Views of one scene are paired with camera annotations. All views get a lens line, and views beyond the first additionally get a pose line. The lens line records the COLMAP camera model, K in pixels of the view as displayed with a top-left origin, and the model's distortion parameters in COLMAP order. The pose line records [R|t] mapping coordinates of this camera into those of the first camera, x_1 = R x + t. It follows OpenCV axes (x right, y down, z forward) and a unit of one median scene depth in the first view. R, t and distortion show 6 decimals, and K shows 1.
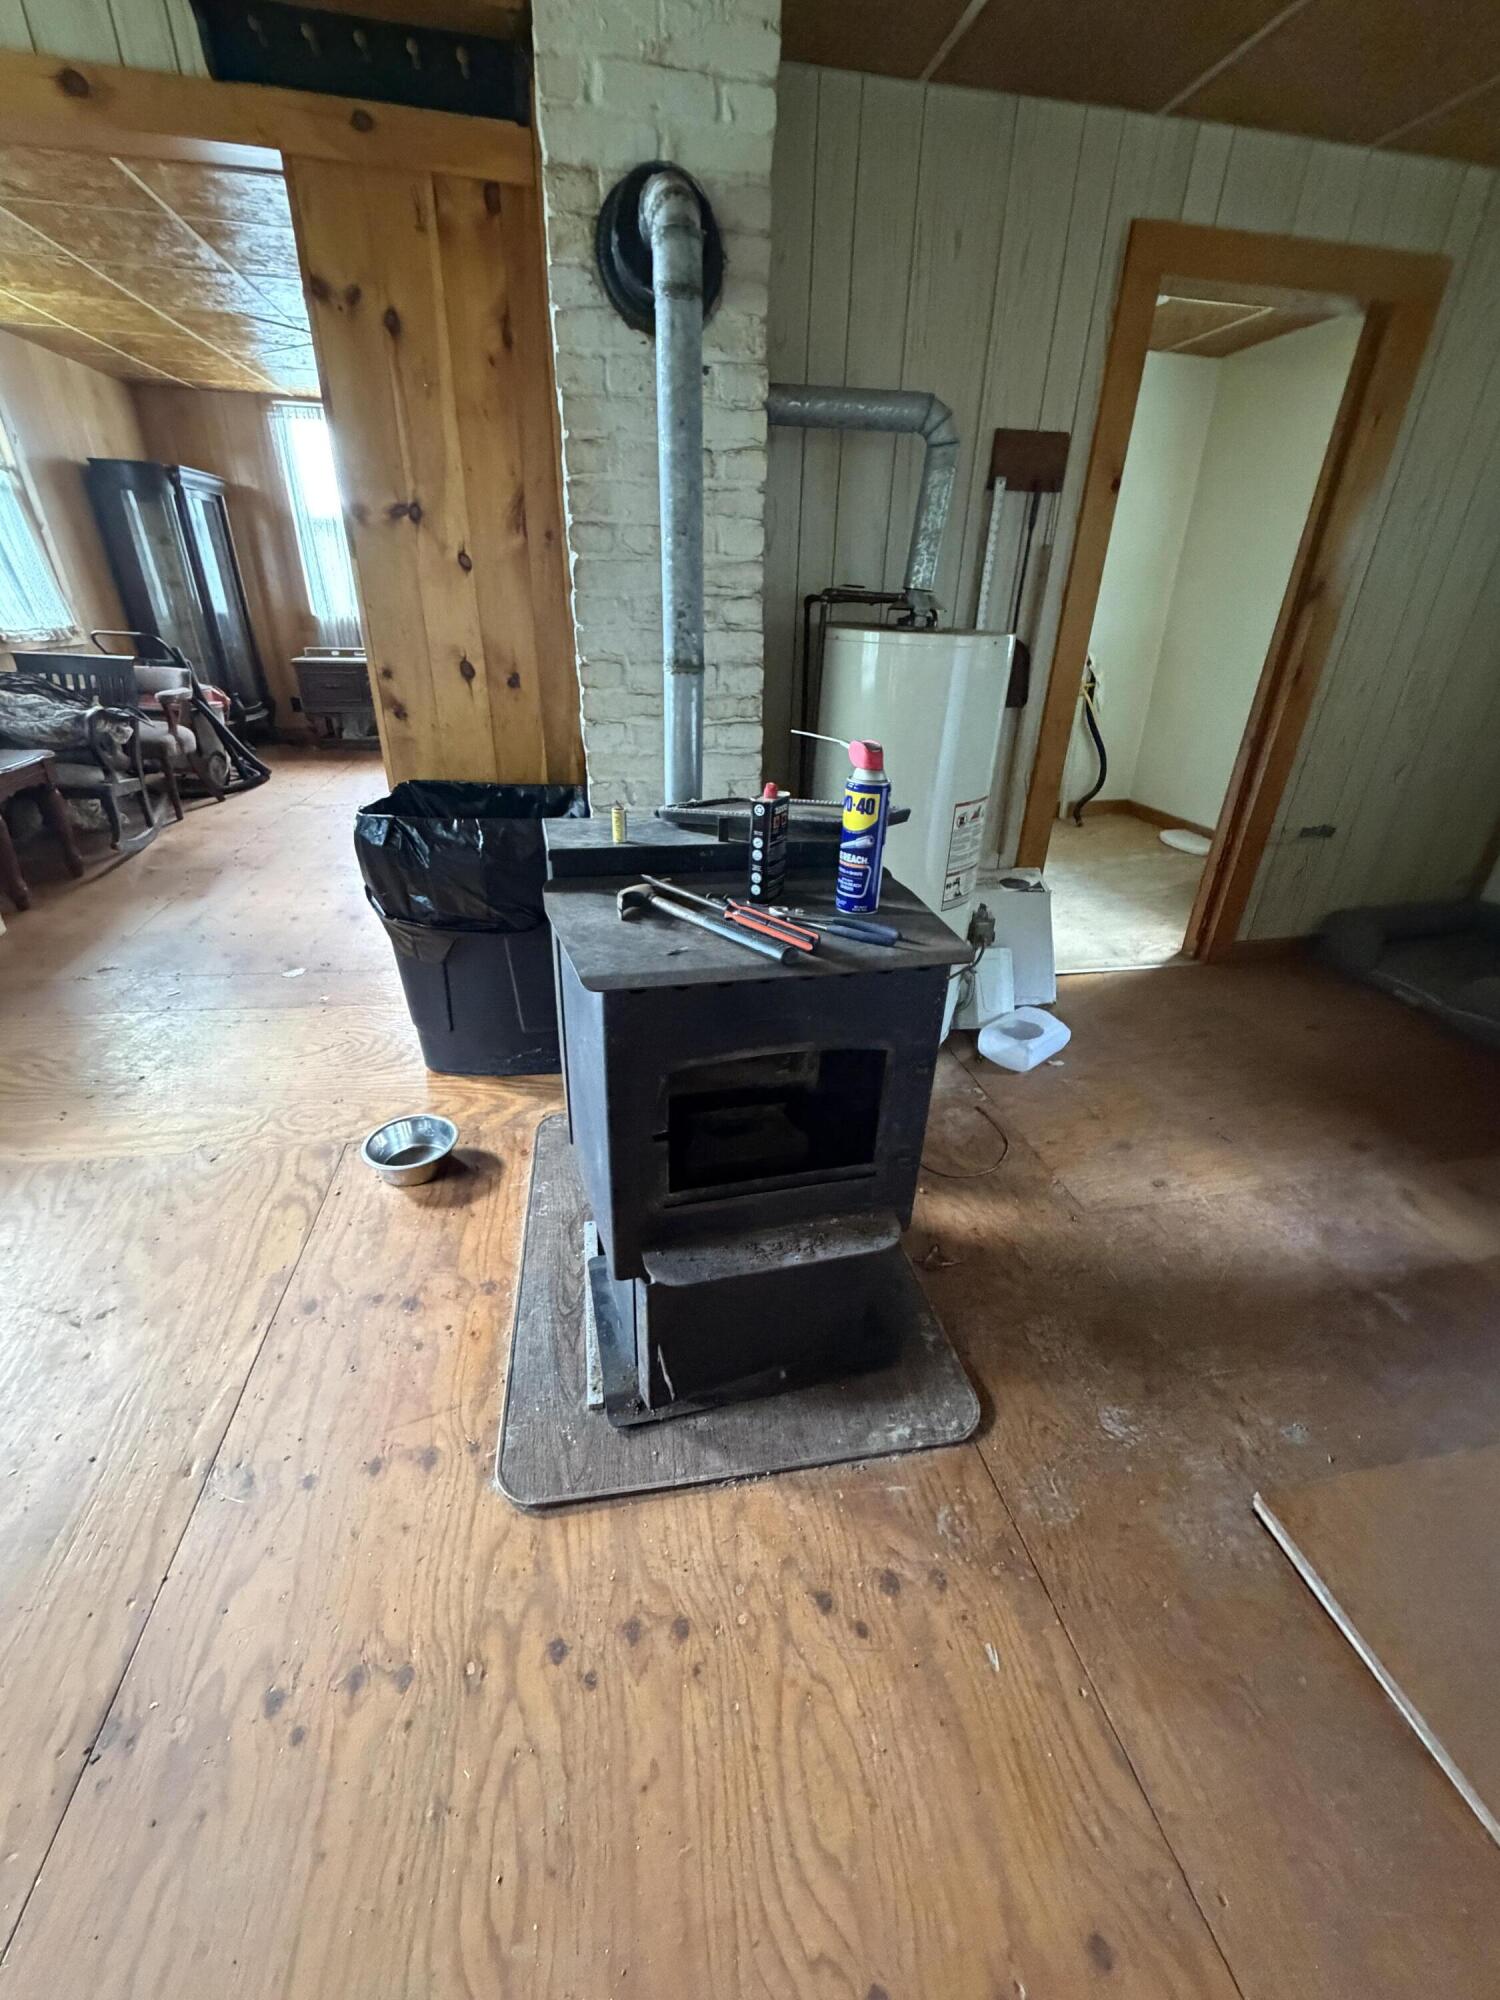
lens RADIAL K [[801.0, 0, 752.2], [0, 801.0, 997.9], [0, 0, 1]] dist [0.000624, 0.000446]
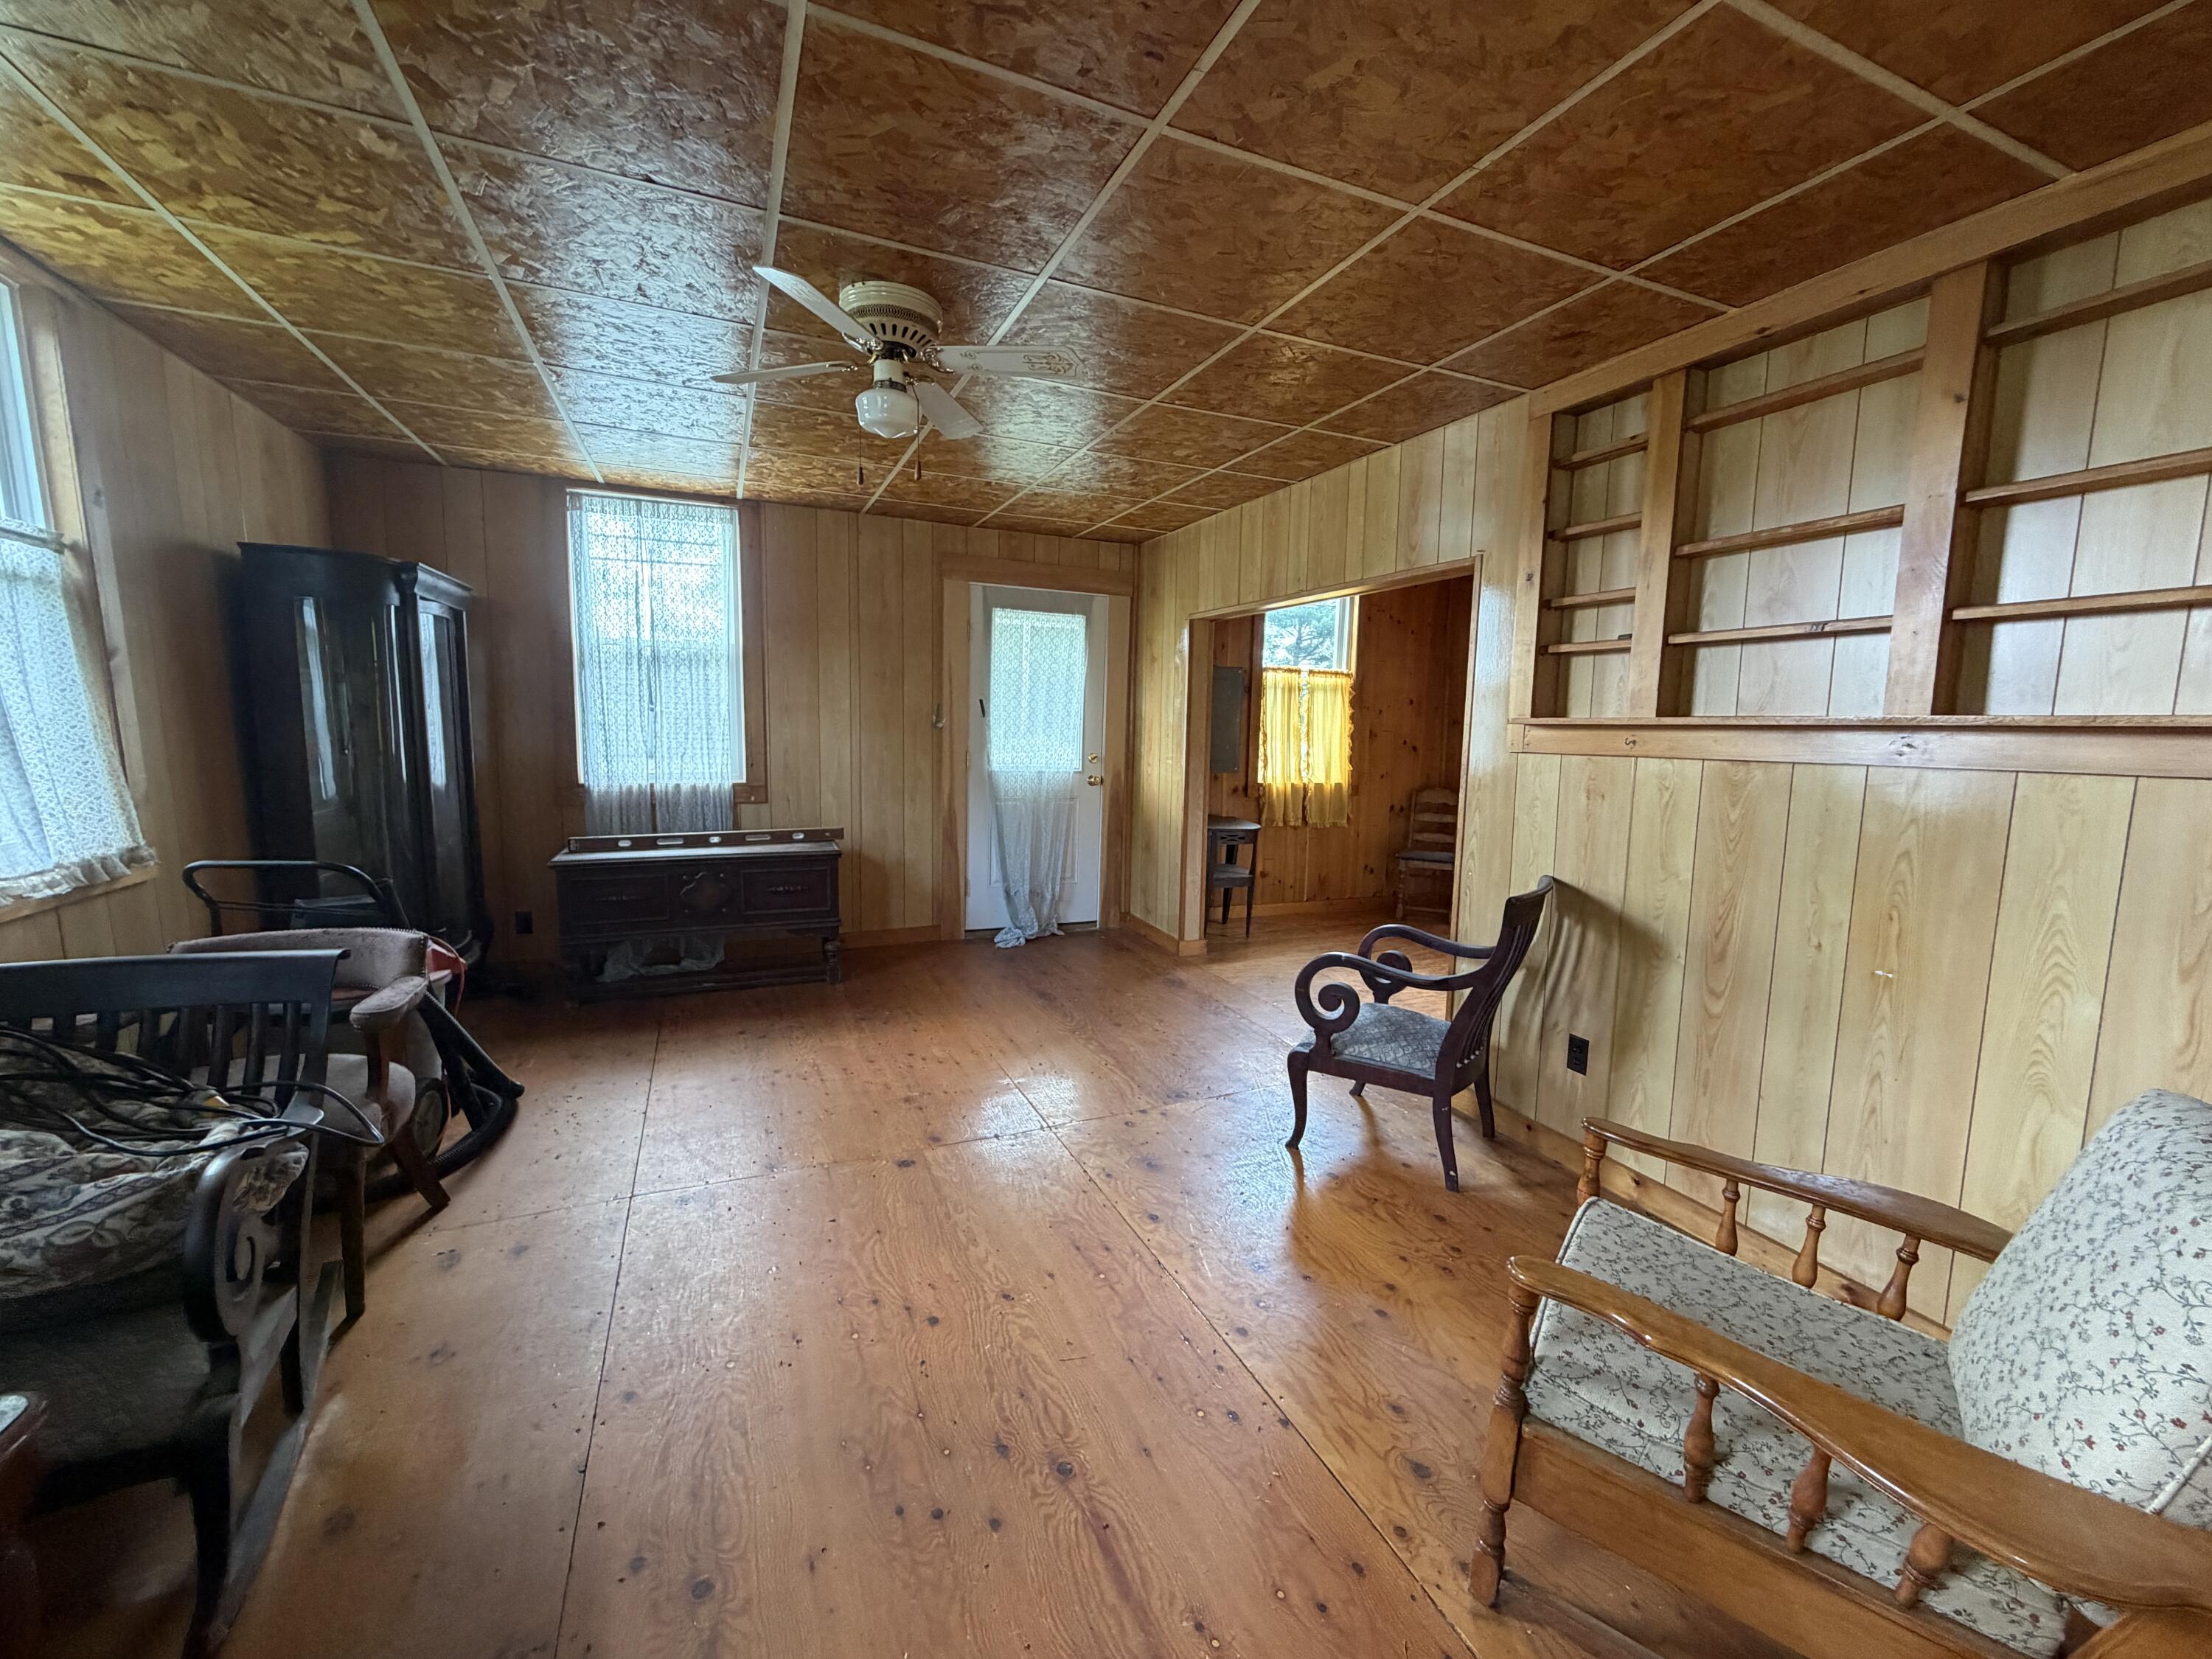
lens RADIAL K [[885.9, 0, 1101.2], [0, 885.9, 825.9], [0, 0, 1]] dist [0.000624, 0.000446]
pose [[0.975412, -0.034345, 0.217695, -0.359847], [0.105974, 0.939181, -0.326662, -0.215818], [-0.193236, 0.341700, 0.919729, 0.365175]]
